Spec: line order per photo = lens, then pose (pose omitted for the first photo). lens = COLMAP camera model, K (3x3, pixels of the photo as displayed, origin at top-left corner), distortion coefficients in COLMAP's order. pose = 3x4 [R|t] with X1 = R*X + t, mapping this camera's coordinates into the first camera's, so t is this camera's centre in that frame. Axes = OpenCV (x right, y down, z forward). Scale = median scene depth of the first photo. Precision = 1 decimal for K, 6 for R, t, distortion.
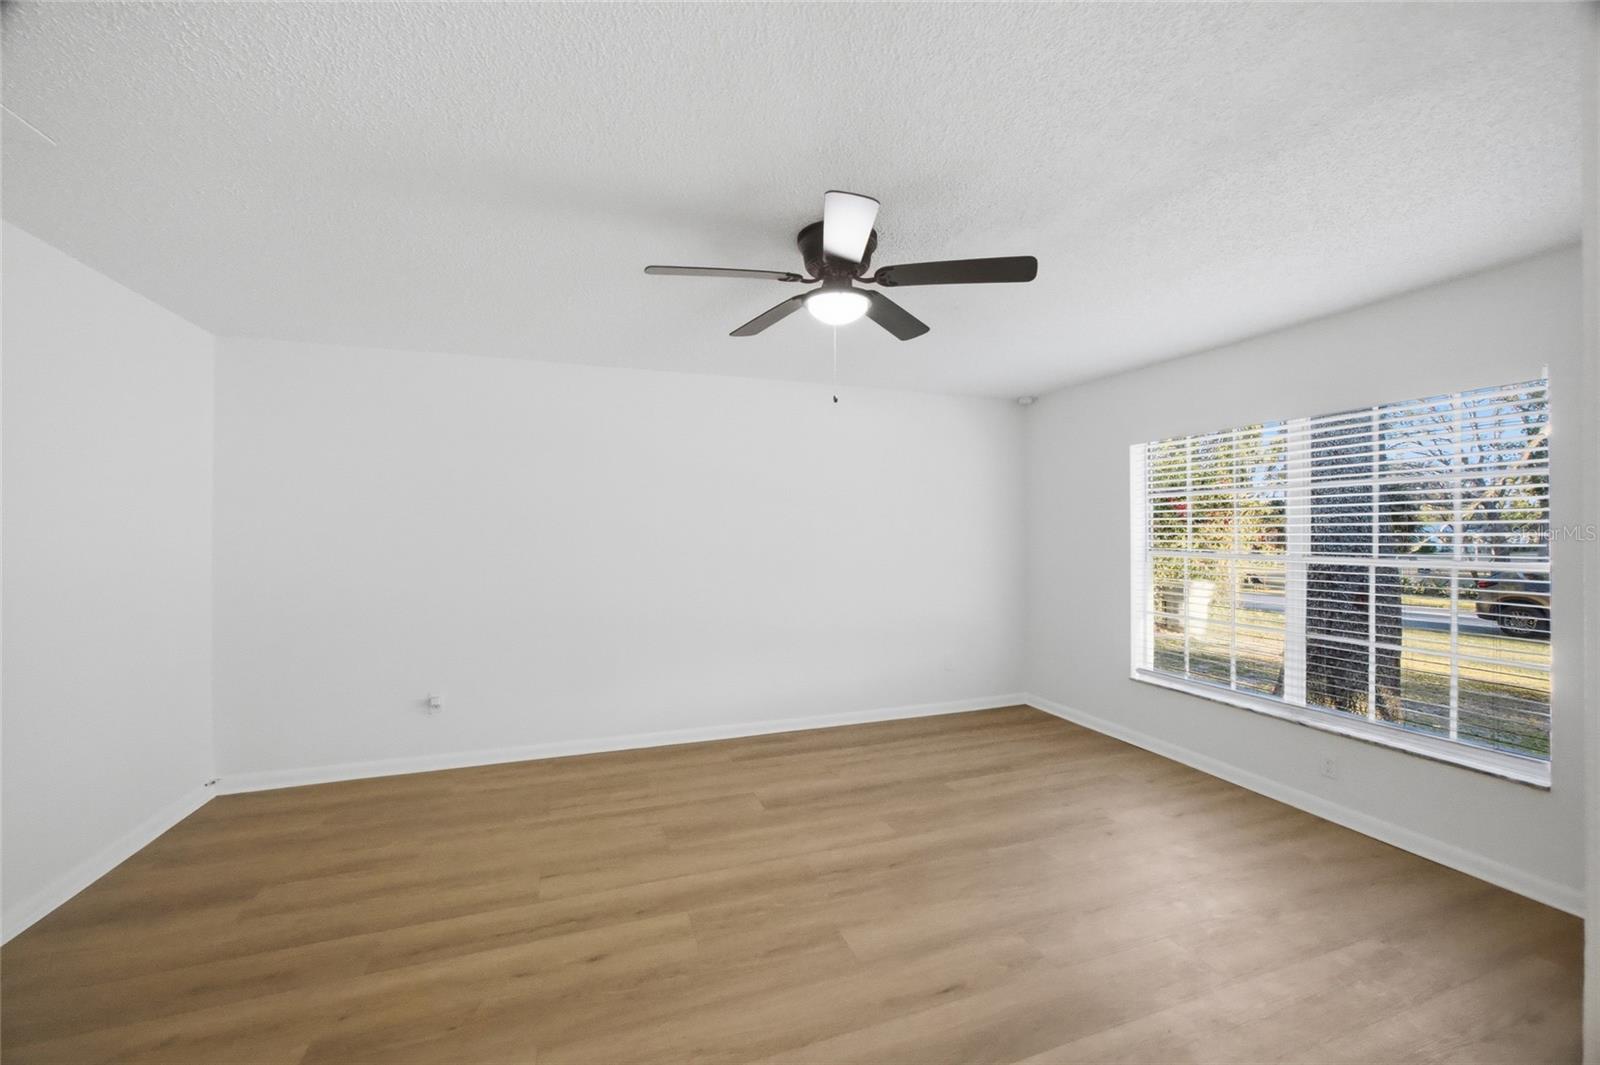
lens RADIAL K [[627.2, 0, 805.8], [0, 627.2, 539.9], [0, 0, 1]] dist [-0.001253, -0.000119]
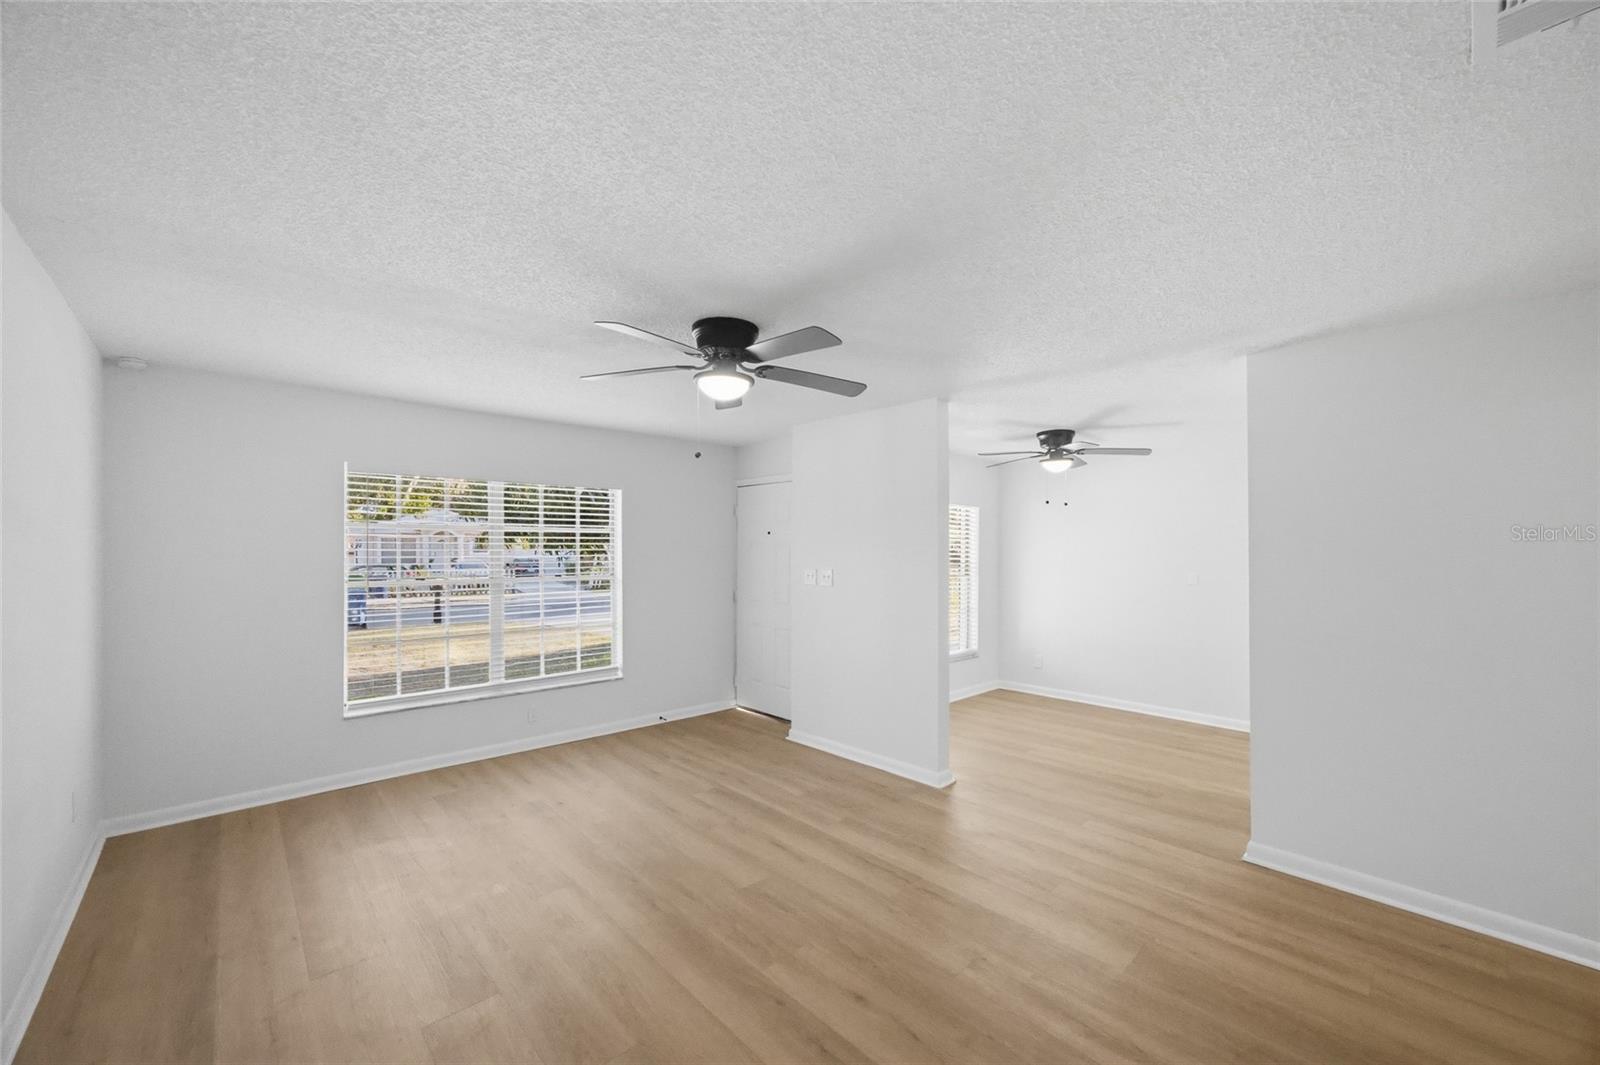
lens RADIAL K [[627.2, 0, 805.8], [0, 627.2, 539.9], [0, 0, 1]] dist [-0.001253, -0.000119]
pose [[-0.386147, 0.008541, 0.922398, -0.791665], [0.007474, 0.999953, -0.006130, -0.045755], [-0.922407, 0.004527, -0.386193, 0.930291]]
